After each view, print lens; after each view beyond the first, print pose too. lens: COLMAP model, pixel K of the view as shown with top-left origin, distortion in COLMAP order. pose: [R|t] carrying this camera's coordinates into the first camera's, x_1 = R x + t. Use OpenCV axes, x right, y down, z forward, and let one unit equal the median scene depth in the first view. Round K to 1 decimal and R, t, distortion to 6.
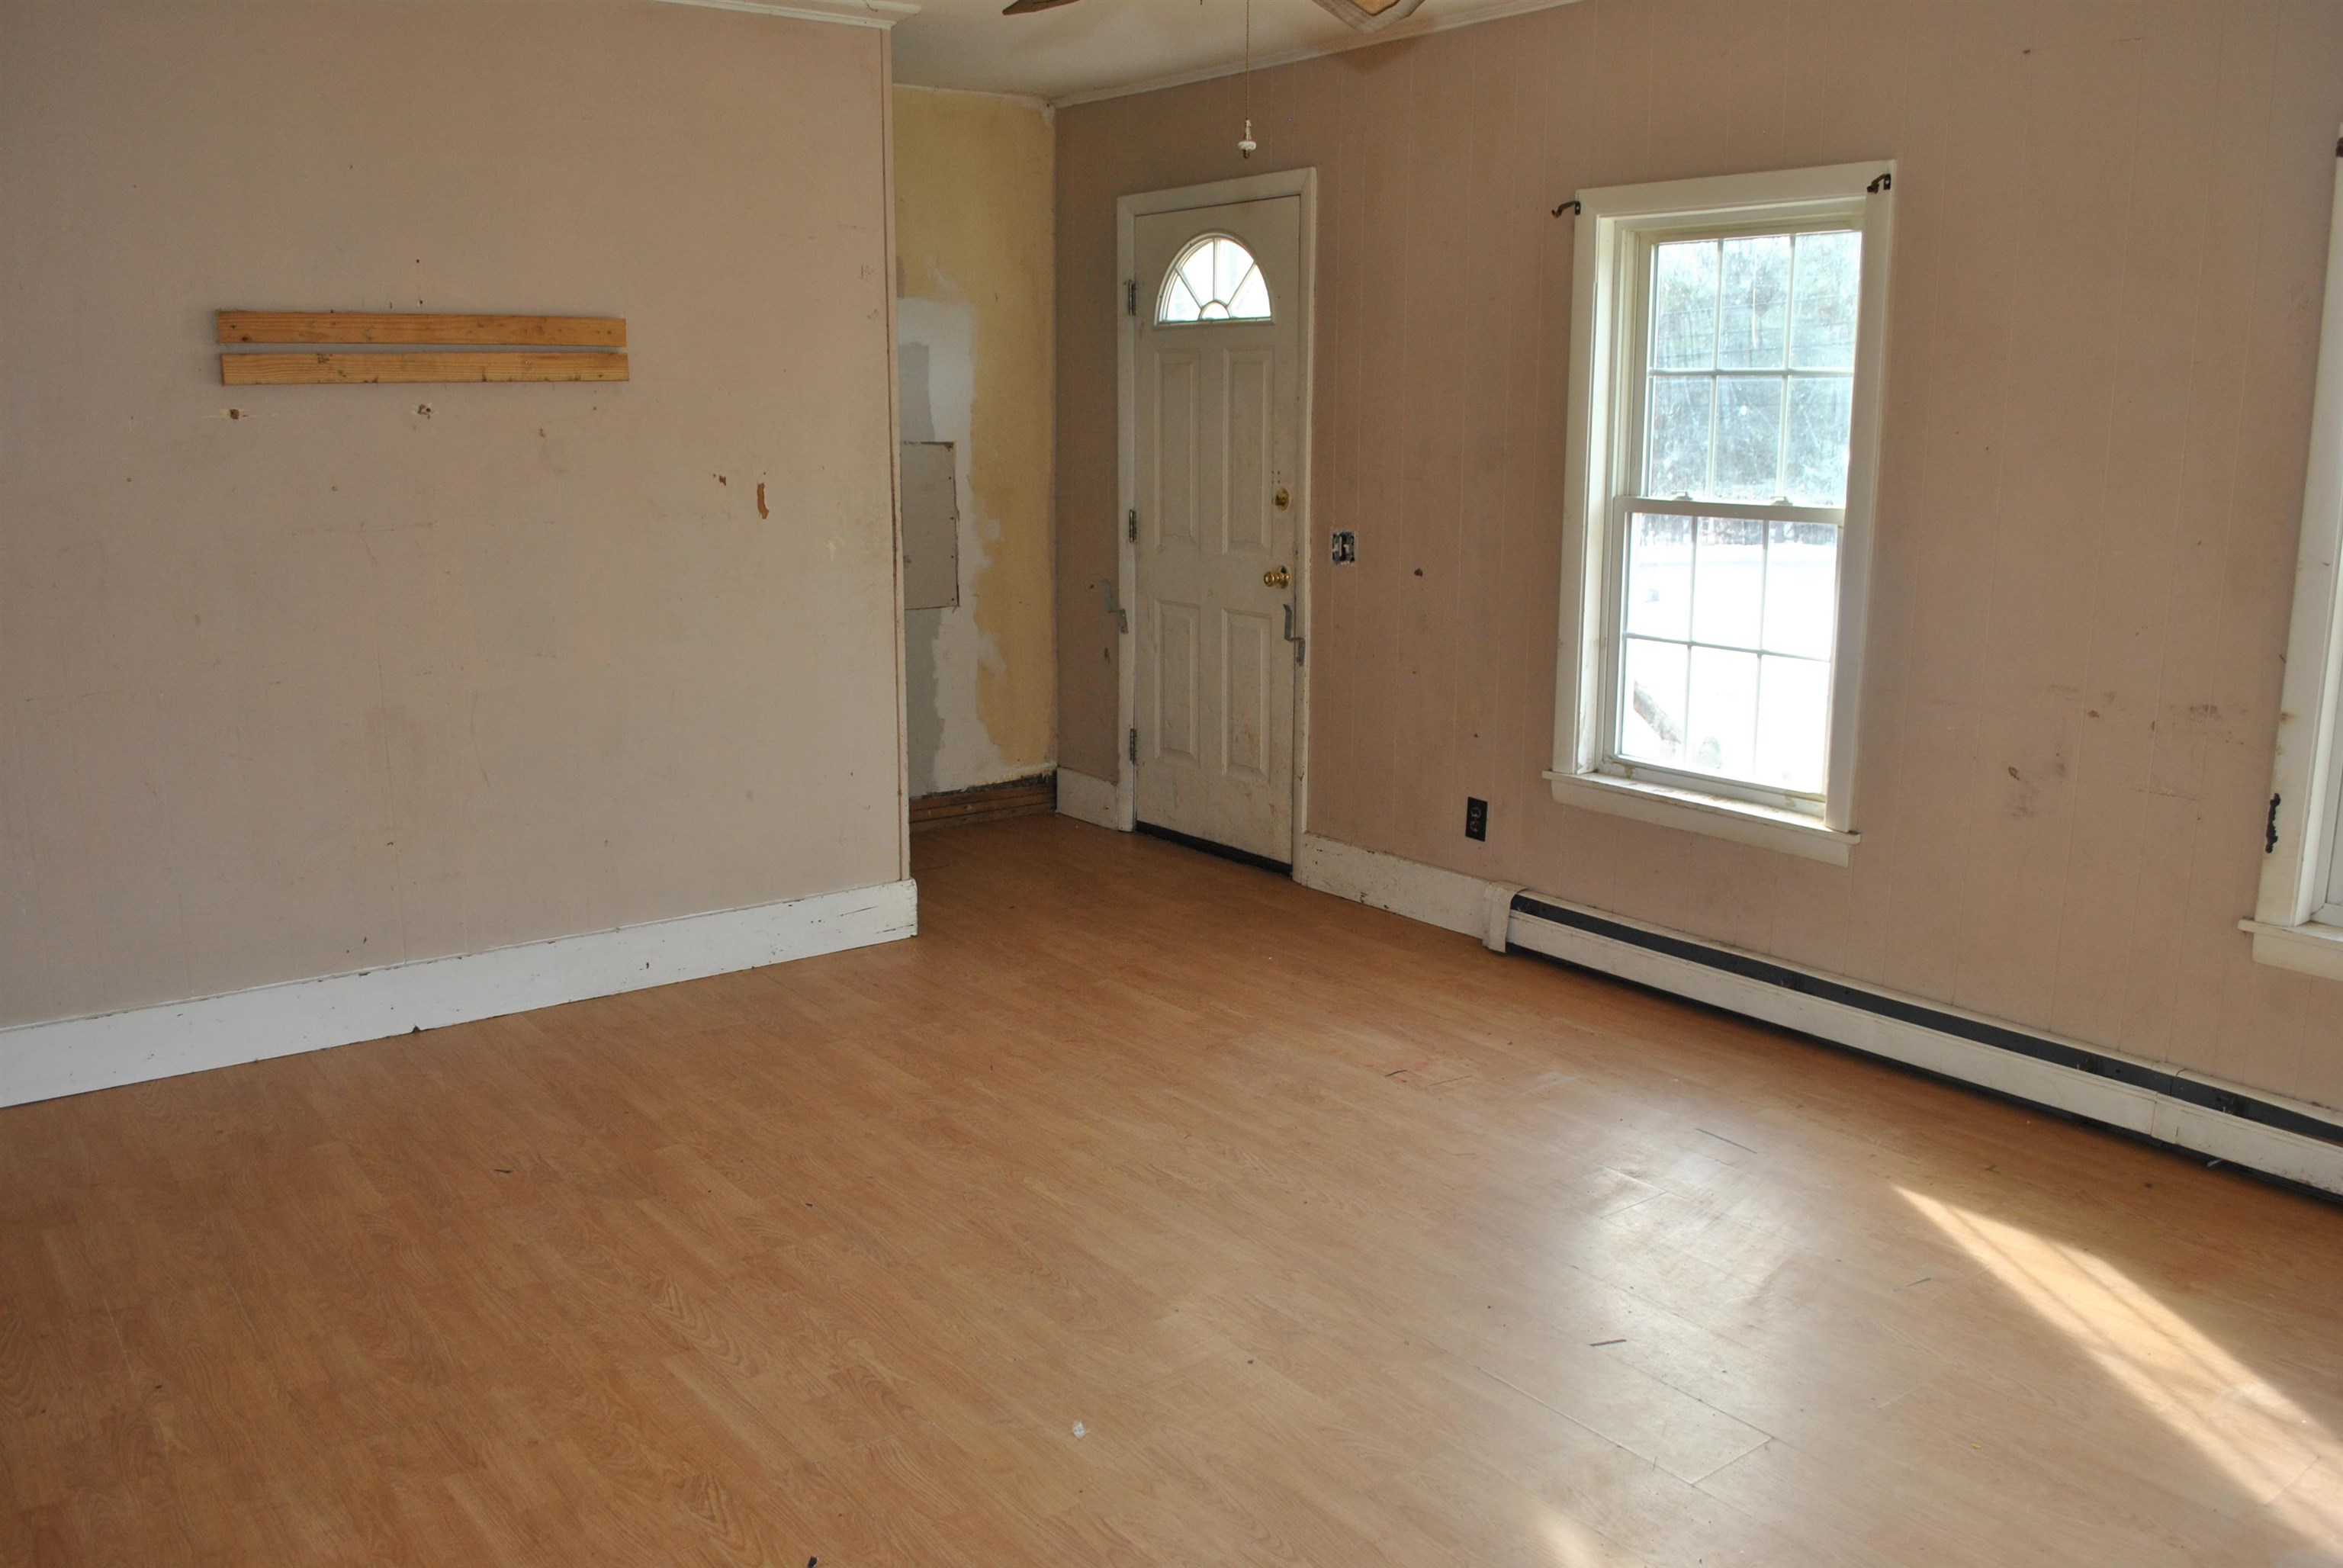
lens RADIAL K [[1817.8, 0, 1171.5], [0, 1817.8, 784.0], [0, 0, 1]] dist [-0.092996, 0.006660]
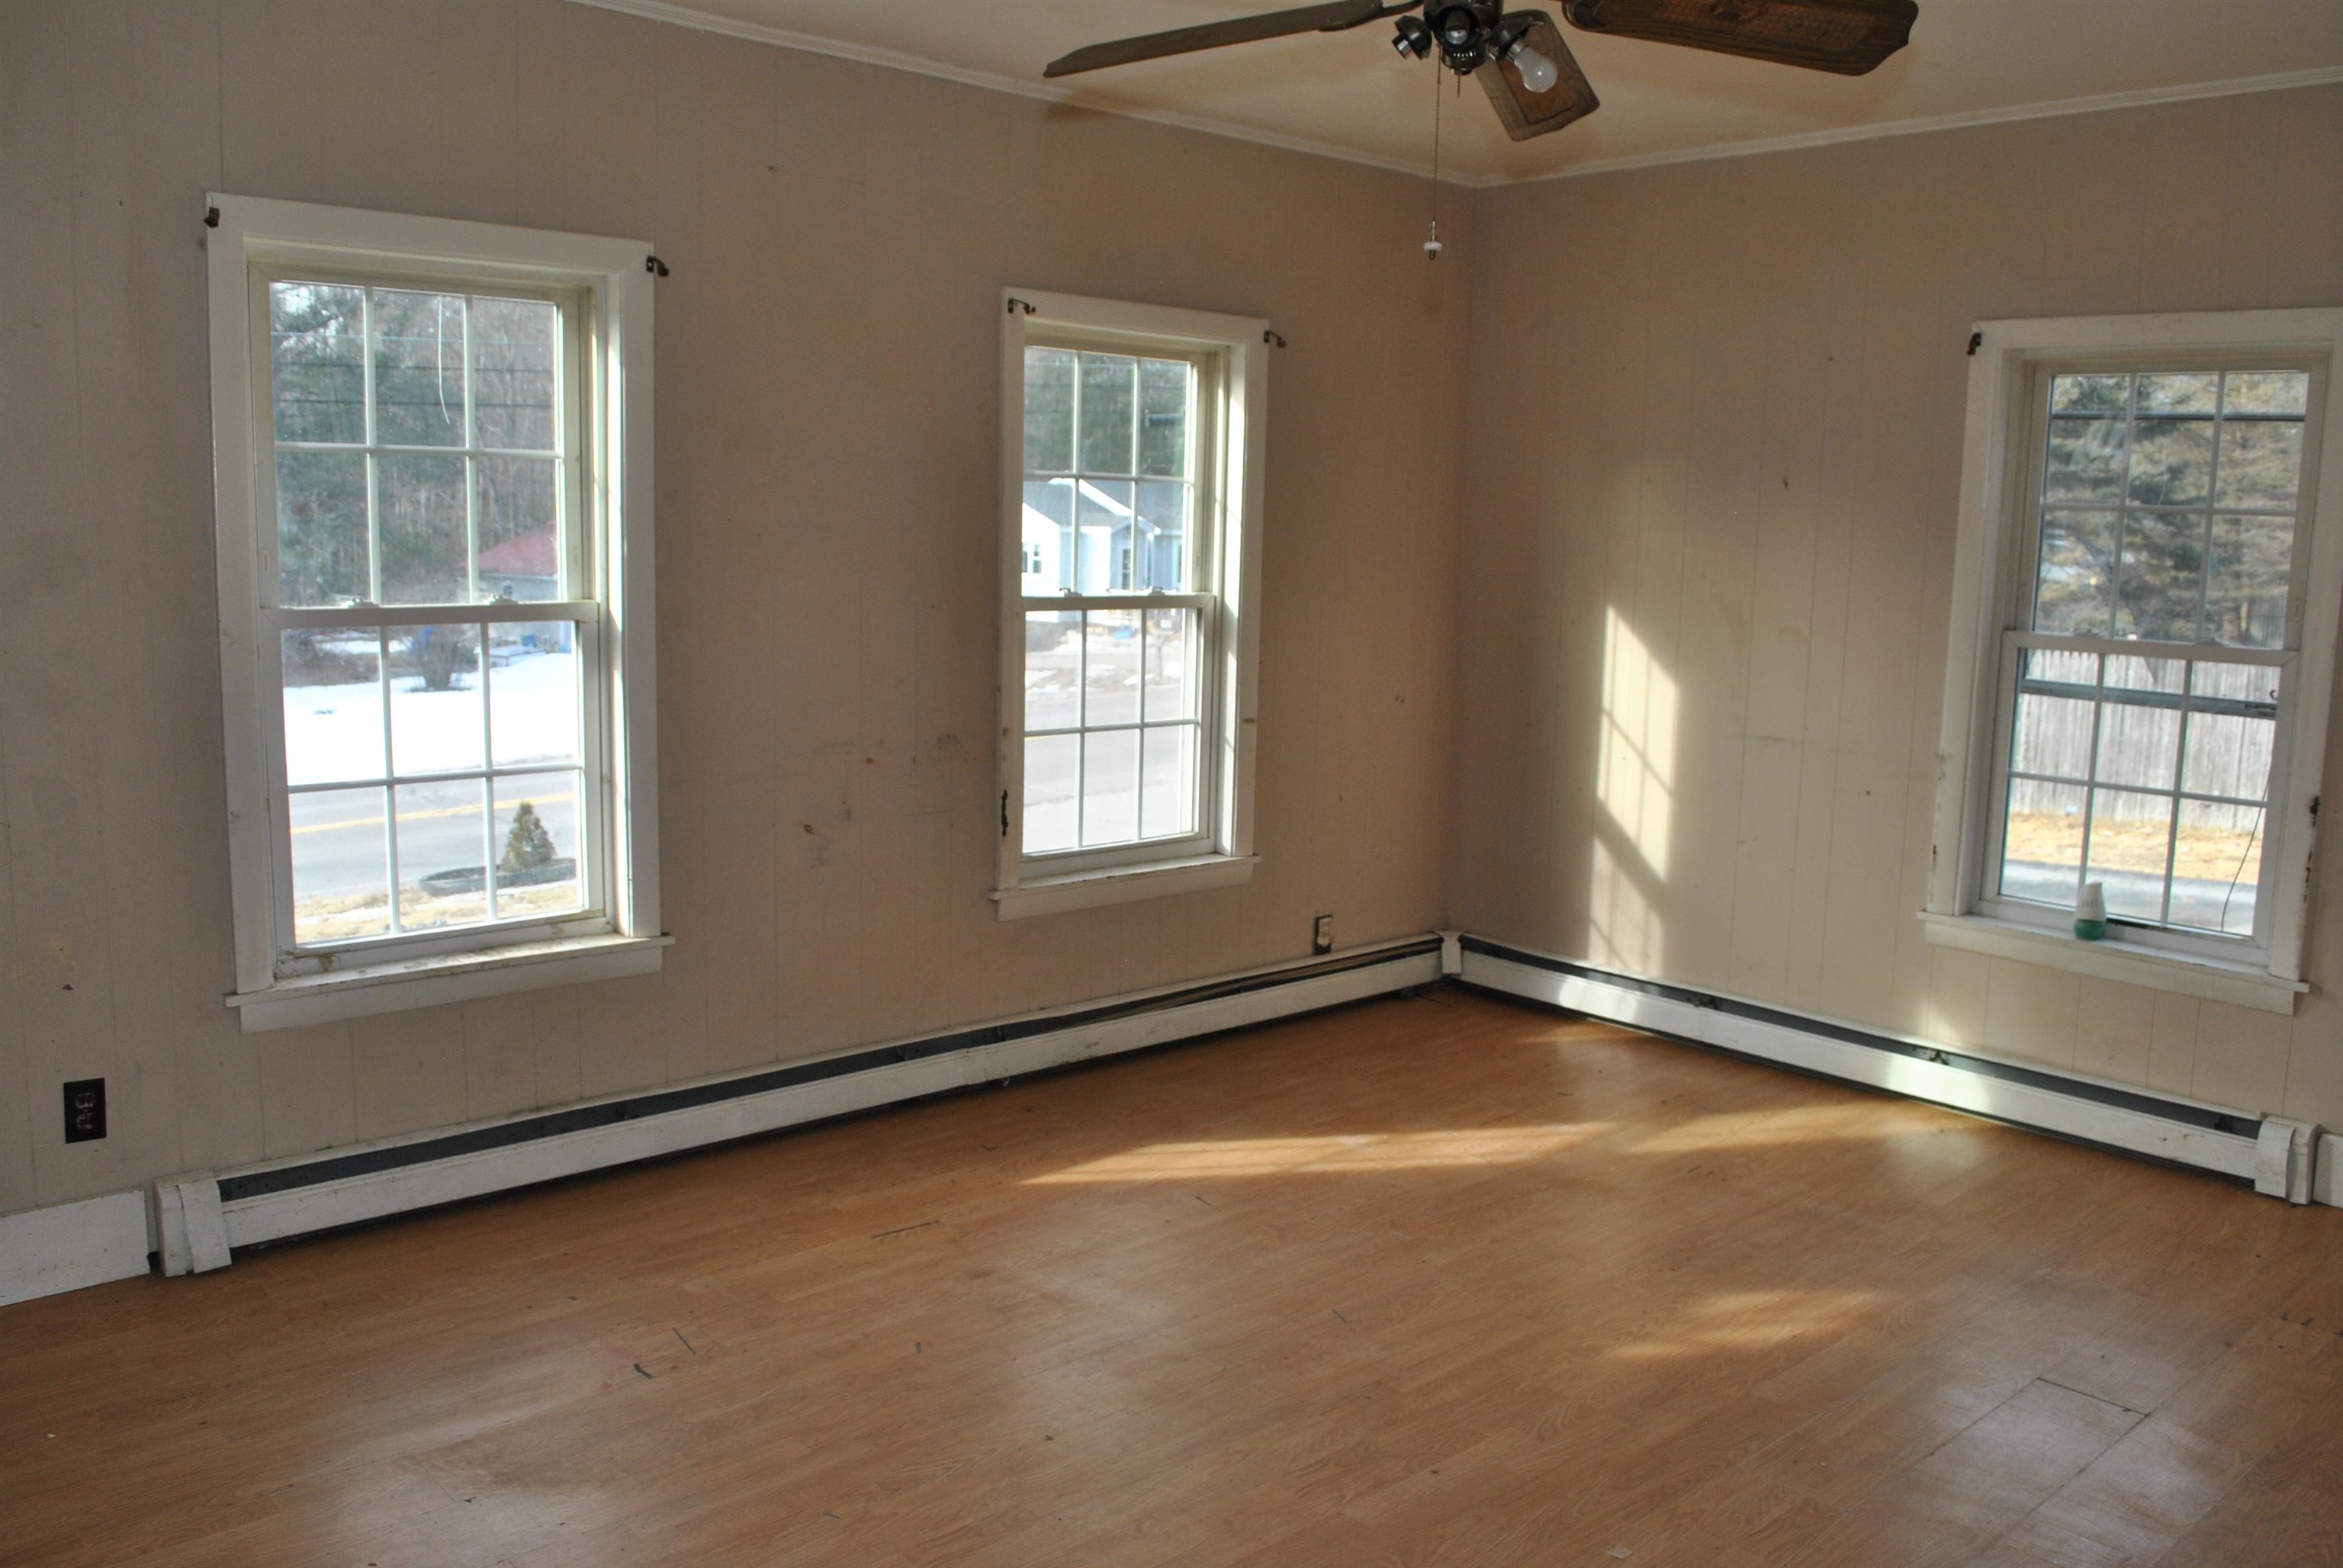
lens RADIAL K [[1852.0, 0, 1171.5], [0, 1852.0, 784.0], [0, 0, 1]] dist [-0.079791, 0.004636]
pose [[-0.080847, -0.145346, 0.986072, -0.738821], [0.179179, 0.971075, 0.157827, -0.193340], [-0.980489, 0.189443, -0.052466, 0.939280]]
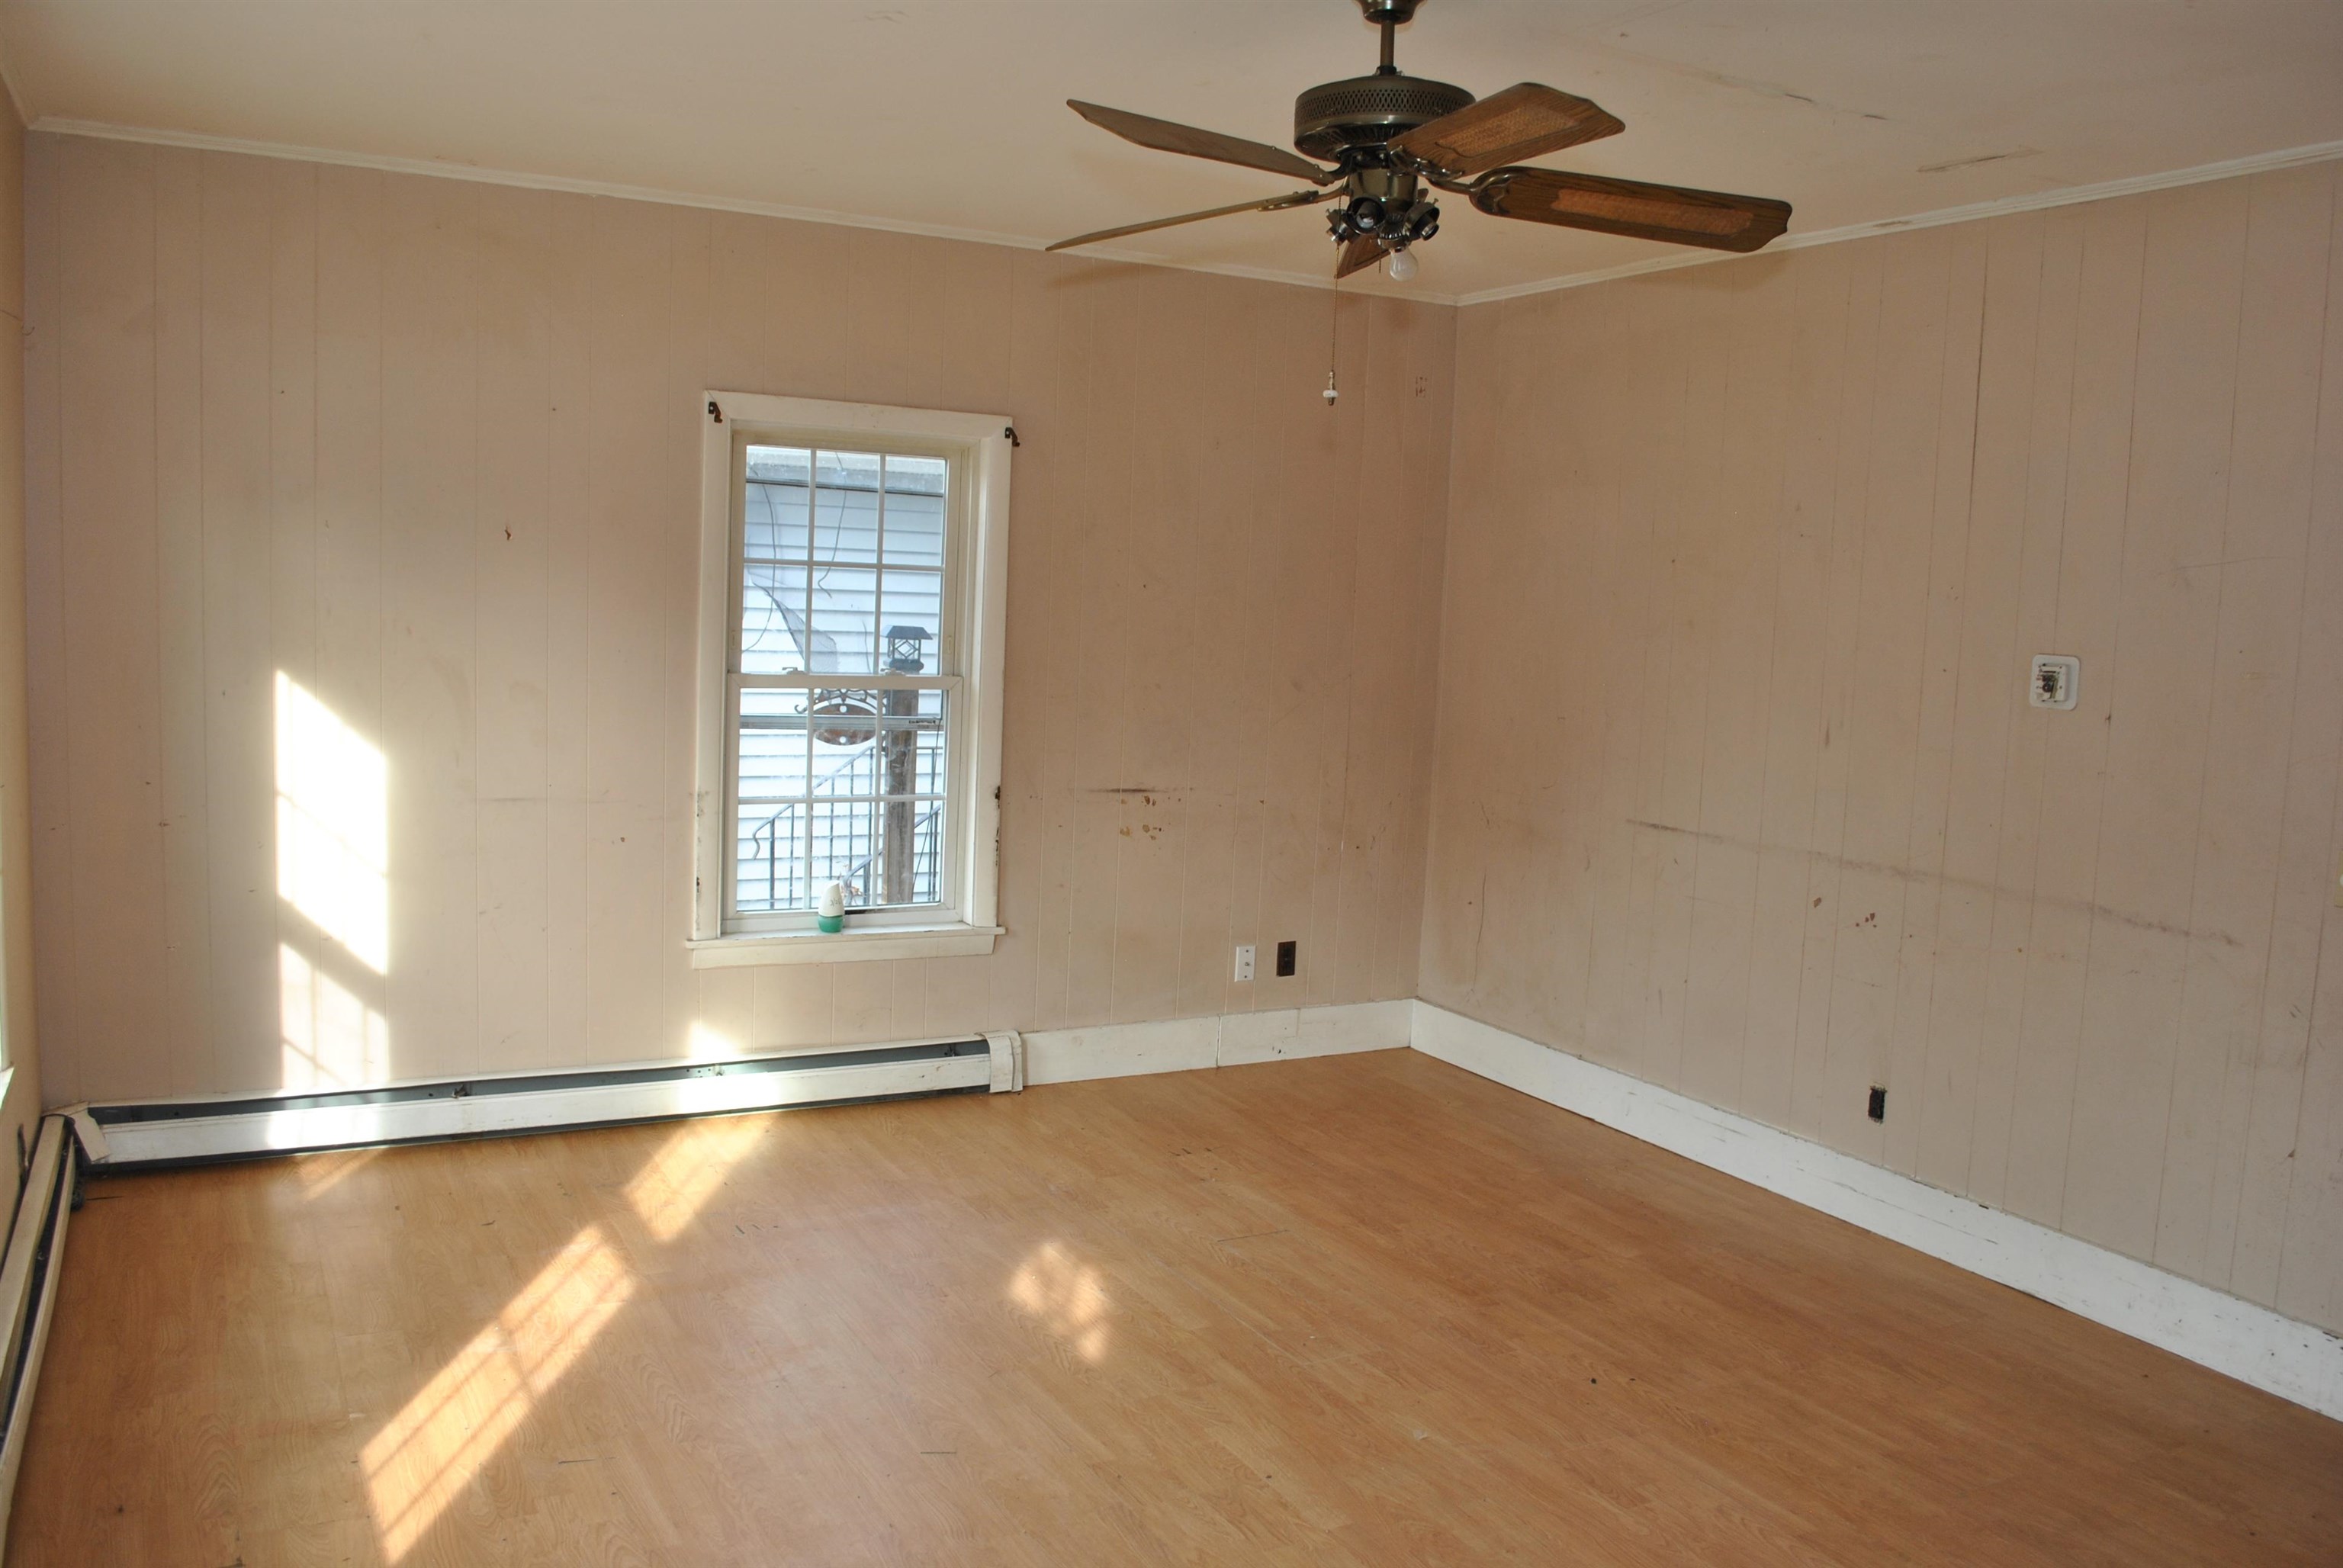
lens RADIAL K [[1868.1, 0, 1171.5], [0, 1868.1, 784.0], [0, 0, 1]] dist [-0.067774, -0.006031]
pose [[-0.987258, -0.059726, 0.147492, -0.032701], [-0.012125, 0.952427, 0.304524, -0.359639], [-0.158664, 0.298856, -0.941016, 1.634415]]
